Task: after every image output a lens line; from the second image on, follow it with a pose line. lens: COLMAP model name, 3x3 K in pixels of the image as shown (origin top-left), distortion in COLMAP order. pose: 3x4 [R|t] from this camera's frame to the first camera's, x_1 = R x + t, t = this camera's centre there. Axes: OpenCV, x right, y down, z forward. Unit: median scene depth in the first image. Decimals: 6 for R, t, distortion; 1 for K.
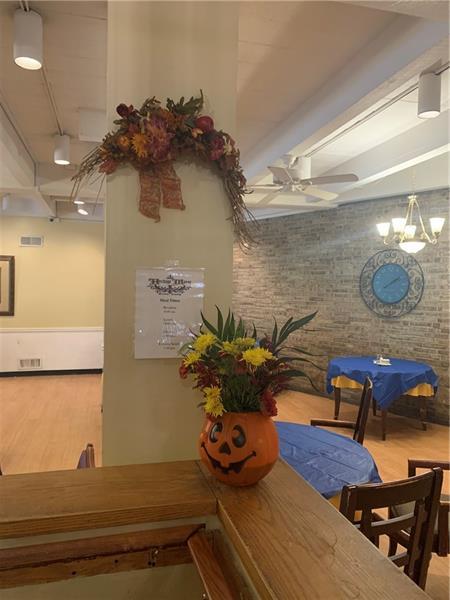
lens RADIAL K [[459.6, 0, 224.6], [0, 459.6, 299.9], [0, 0, 1]] dist [0.065039, -0.055368]
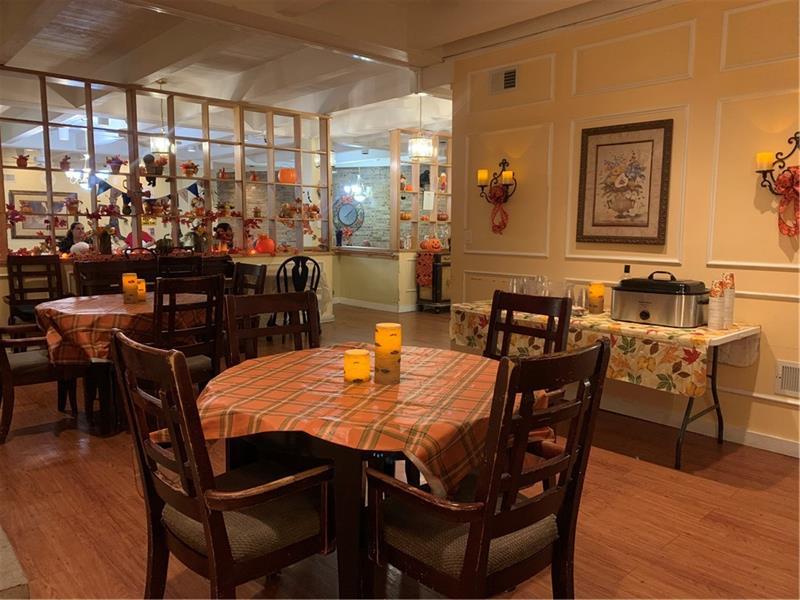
lens RADIAL K [[612.8, 0, 399.7], [0, 612.8, 298.2], [0, 0, 1]] dist [0.065039, -0.055368]
pose [[0.894491, -0.057574, 0.443364, -0.773638], [0.014668, 0.994919, 0.099604, 0.078058], [-0.446846, -0.082591, 0.890790, -1.790174]]
